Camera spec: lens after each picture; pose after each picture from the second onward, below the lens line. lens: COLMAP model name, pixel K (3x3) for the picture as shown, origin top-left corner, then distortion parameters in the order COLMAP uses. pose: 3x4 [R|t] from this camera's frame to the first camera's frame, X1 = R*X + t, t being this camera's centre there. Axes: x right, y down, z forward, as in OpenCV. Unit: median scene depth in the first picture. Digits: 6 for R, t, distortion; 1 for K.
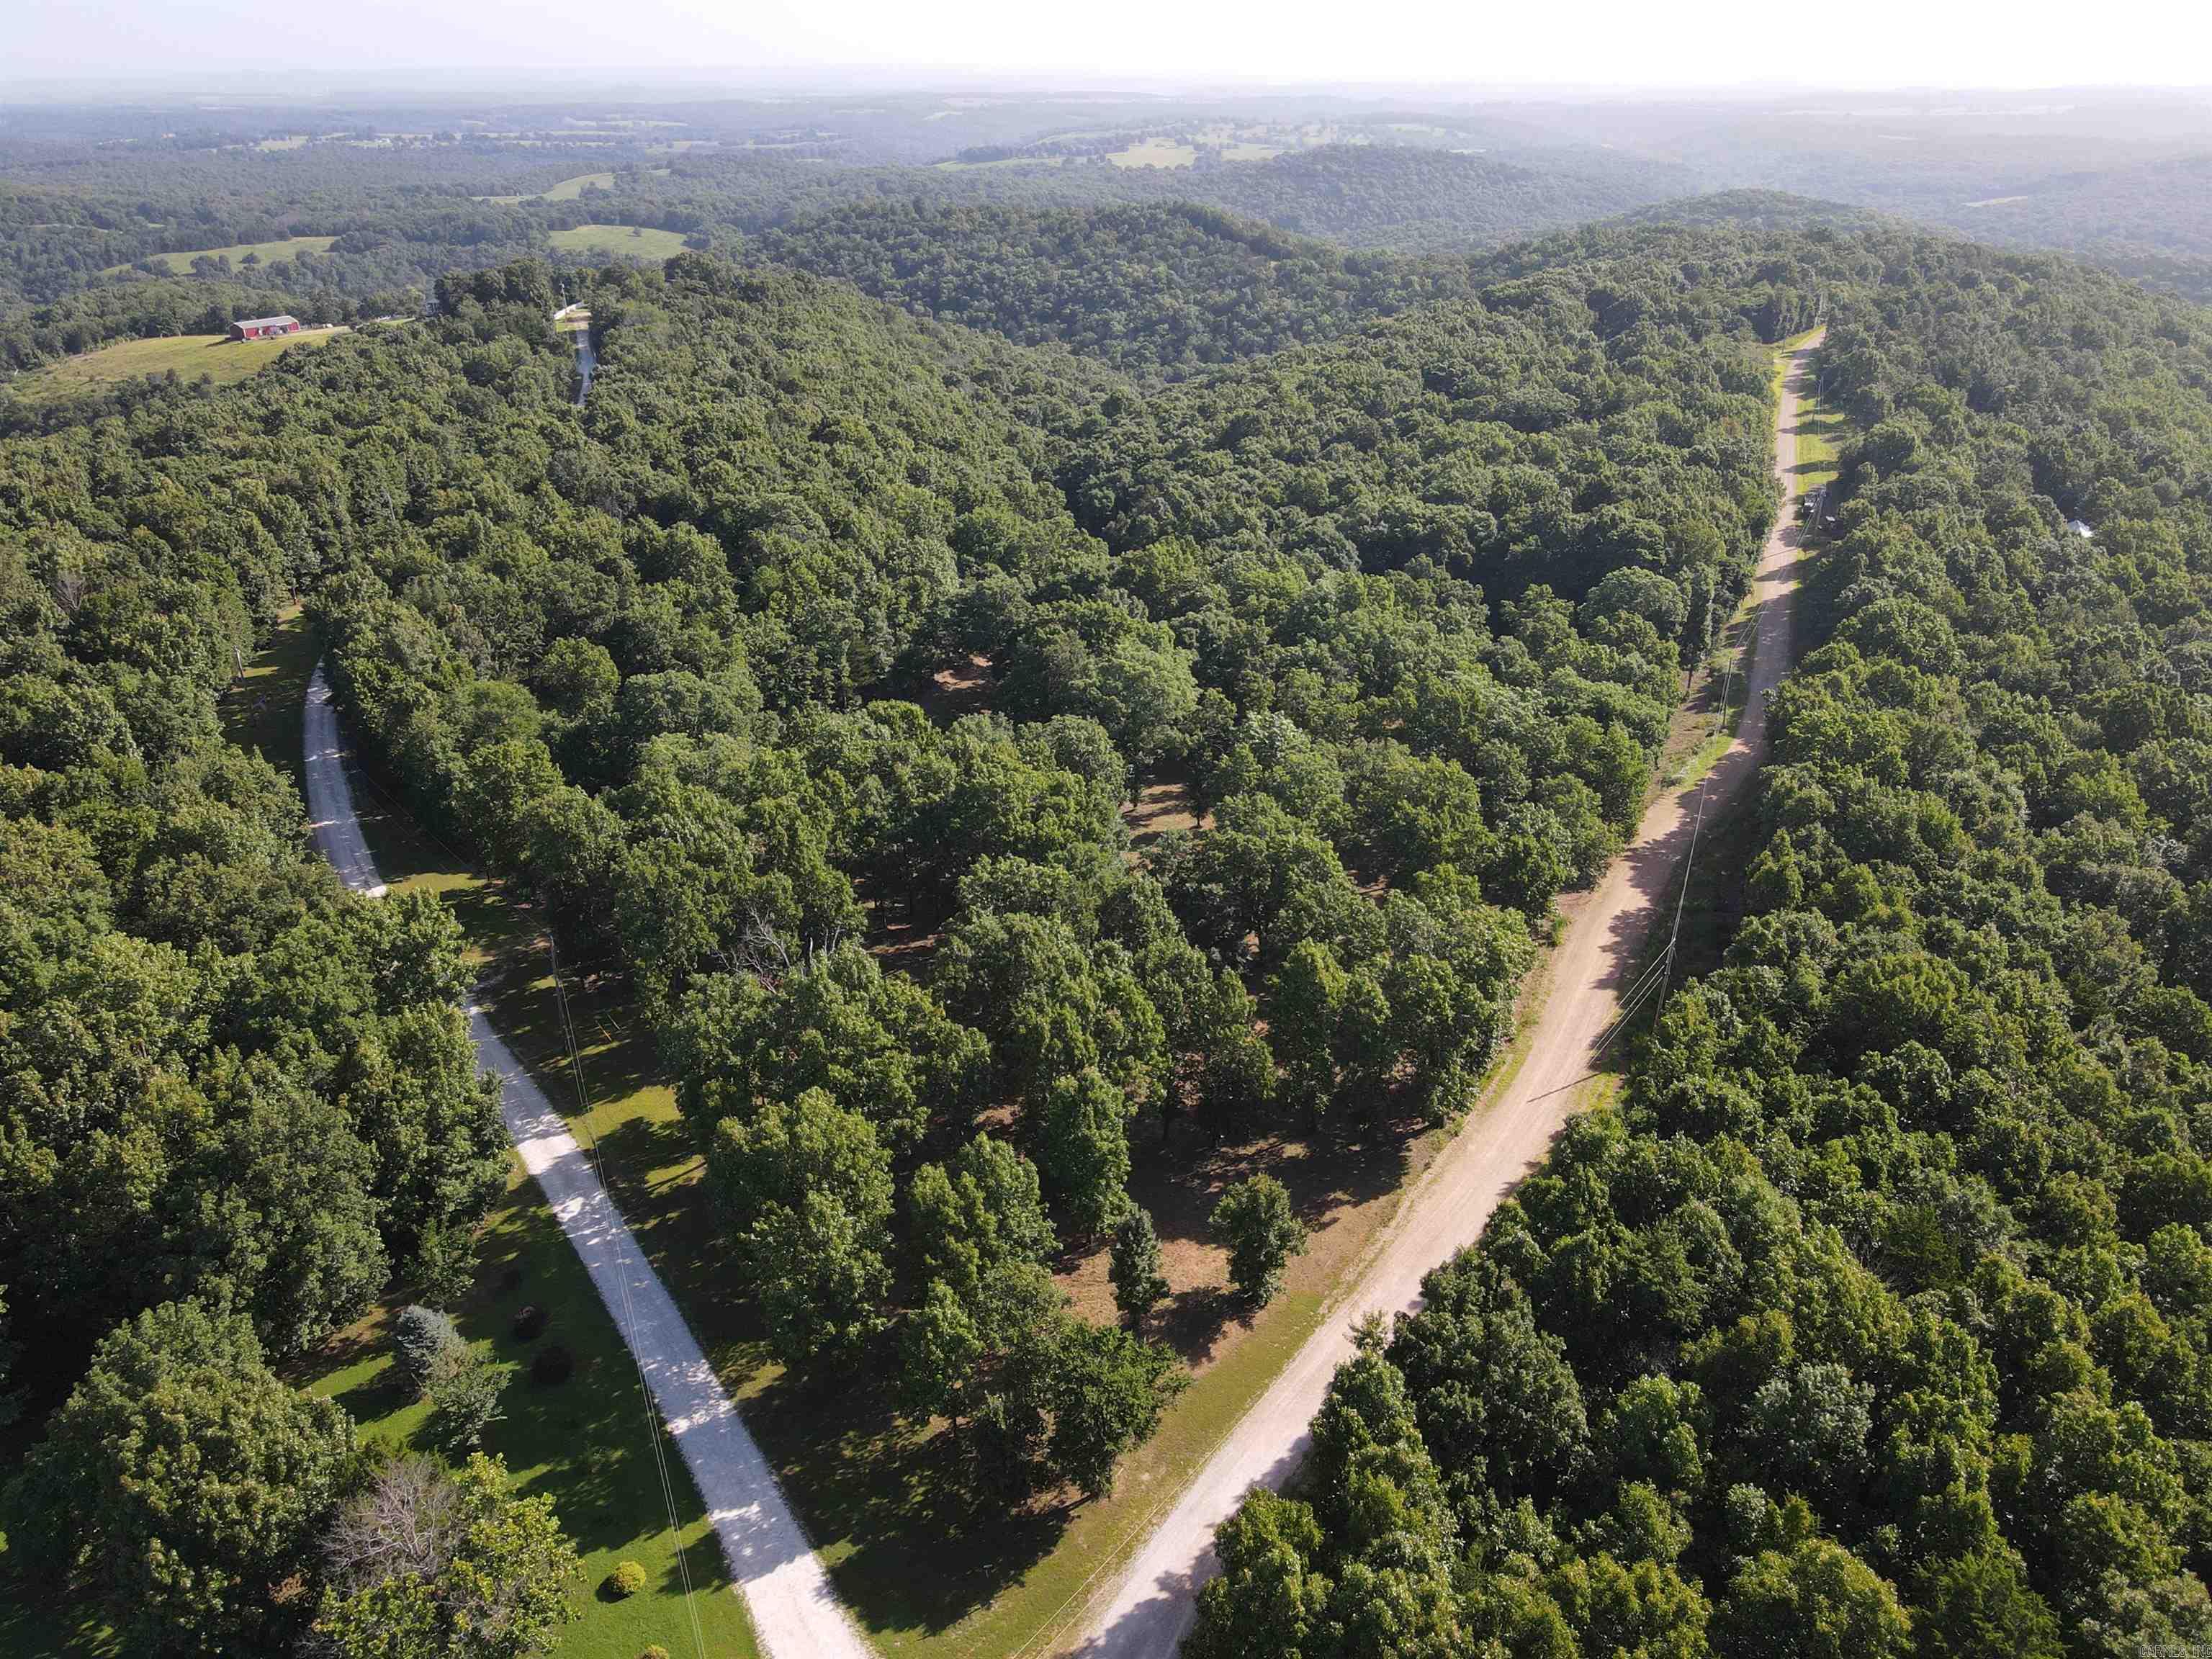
lens RADIAL K [[1617.0, 0, 1106.0], [0, 1617.0, 829.5], [0, 0, 1]] dist [0.014480, 0.009561]
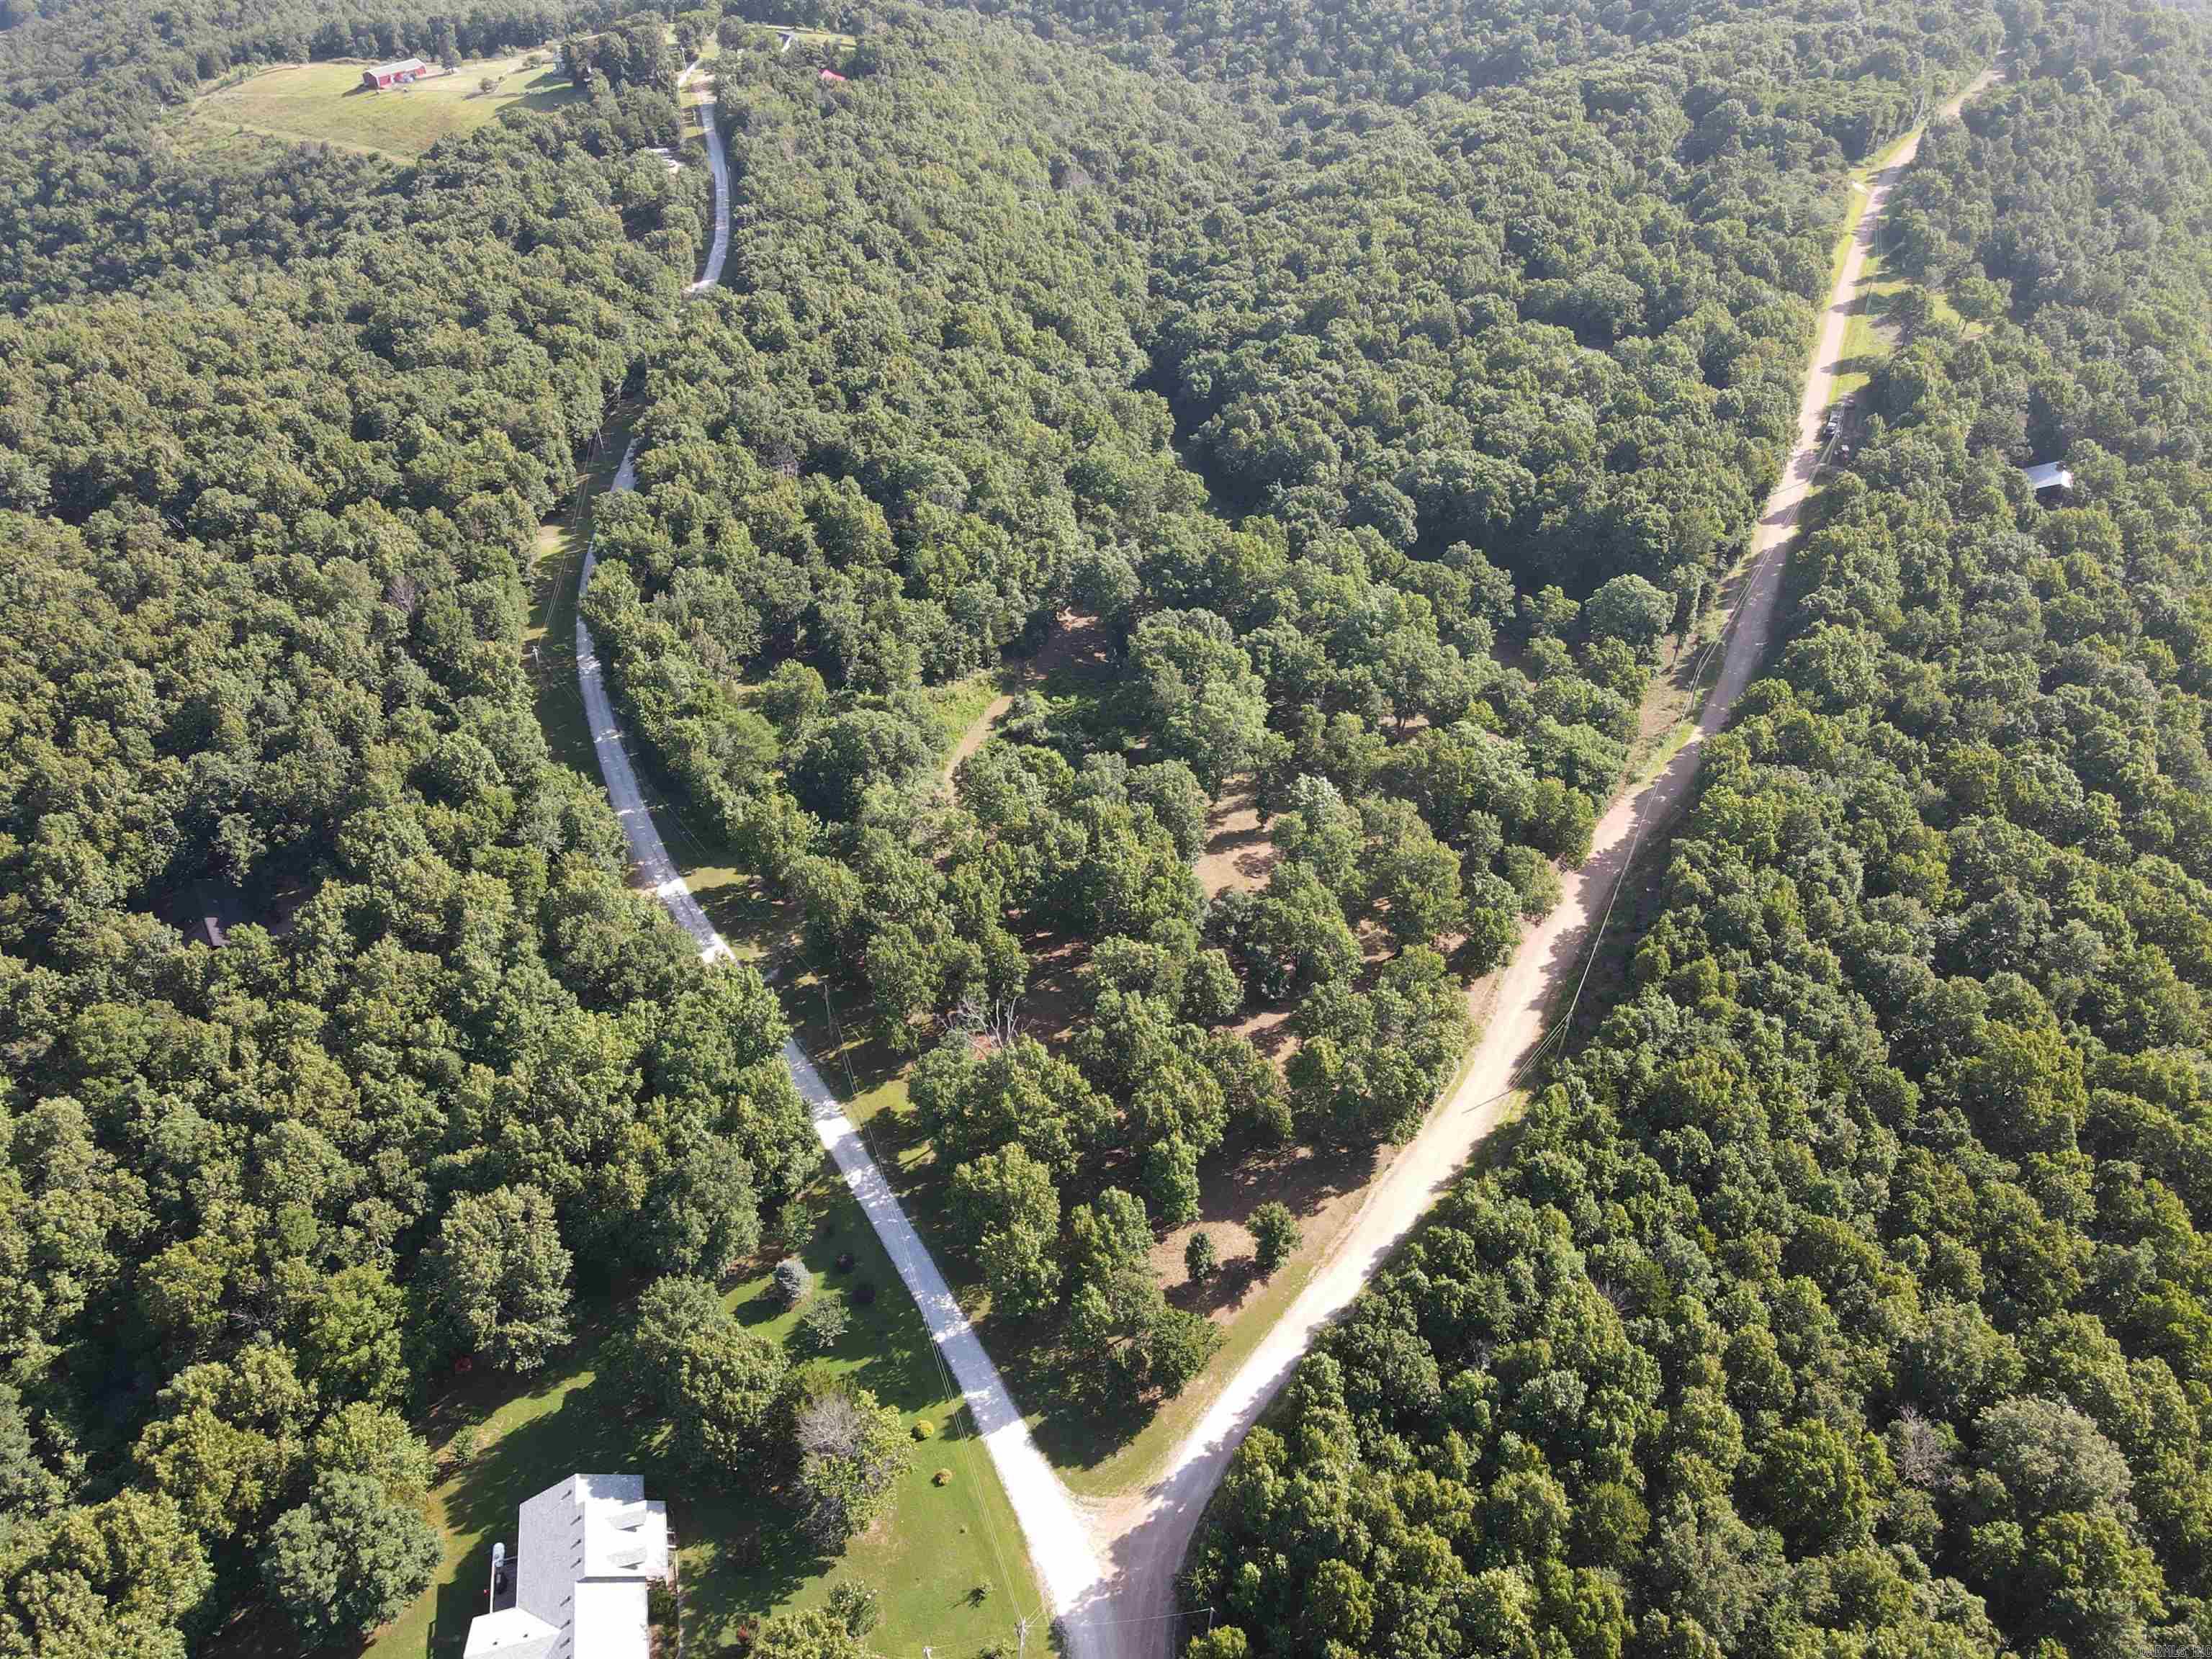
lens RADIAL K [[1608.2, 0, 1106.0], [0, 1608.2, 829.5], [0, 0, 1]] dist [0.008142, 0.010480]
pose [[0.998331, 0.030559, -0.049007, -0.009673], [-0.018771, 0.974166, 0.225053, -0.482361], [0.054618, -0.223757, 0.973113, -0.489830]]
